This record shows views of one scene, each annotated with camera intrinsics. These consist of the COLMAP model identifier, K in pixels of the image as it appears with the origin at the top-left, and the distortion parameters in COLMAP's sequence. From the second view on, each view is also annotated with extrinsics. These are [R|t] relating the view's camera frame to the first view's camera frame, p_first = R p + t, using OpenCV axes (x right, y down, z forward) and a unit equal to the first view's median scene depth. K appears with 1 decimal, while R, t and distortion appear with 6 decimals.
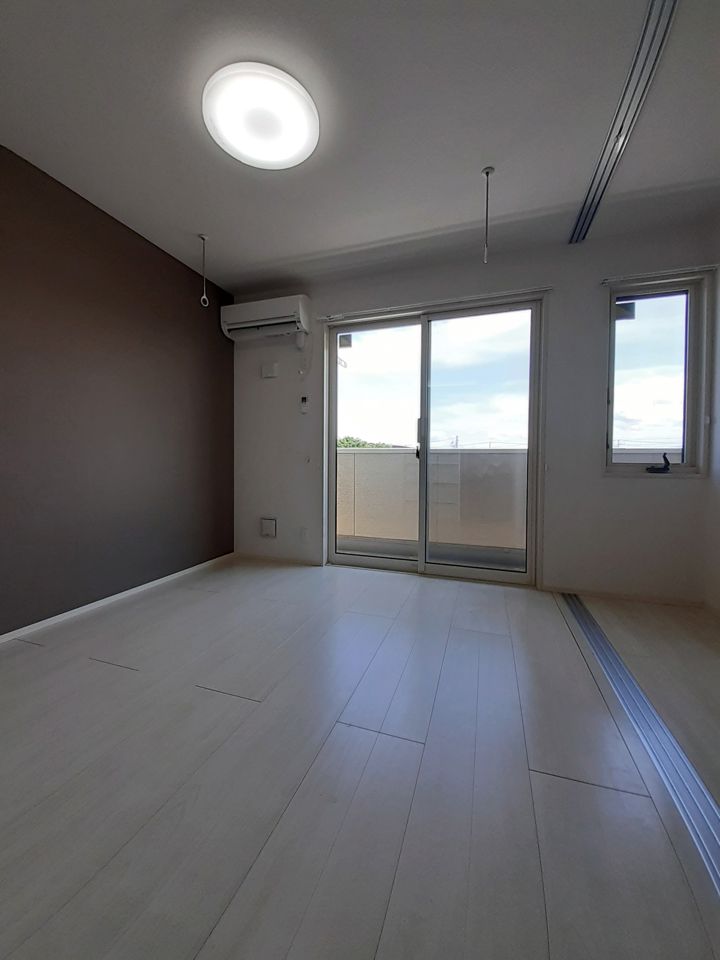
lens RADIAL K [[389.5, 0, 353.5], [0, 389.5, 476.9], [0, 0, 1]] dist [0.002672, 0.000244]
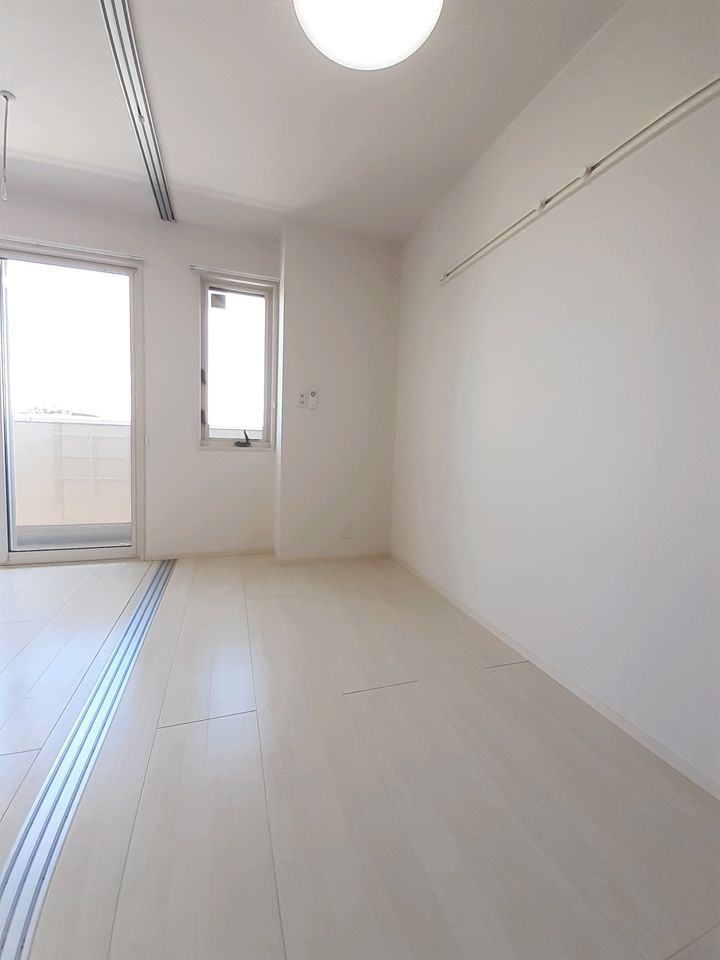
lens RADIAL K [[389.5, 0, 354.8], [0, 389.5, 474.9], [0, 0, 1]] dist [0.002672, 0.000244]
pose [[0.786779, -0.038868, 0.616010, 0.302626], [0.000590, 0.998062, 0.062221, 0.001889], [-0.617235, -0.048591, 0.785277, -0.140750]]
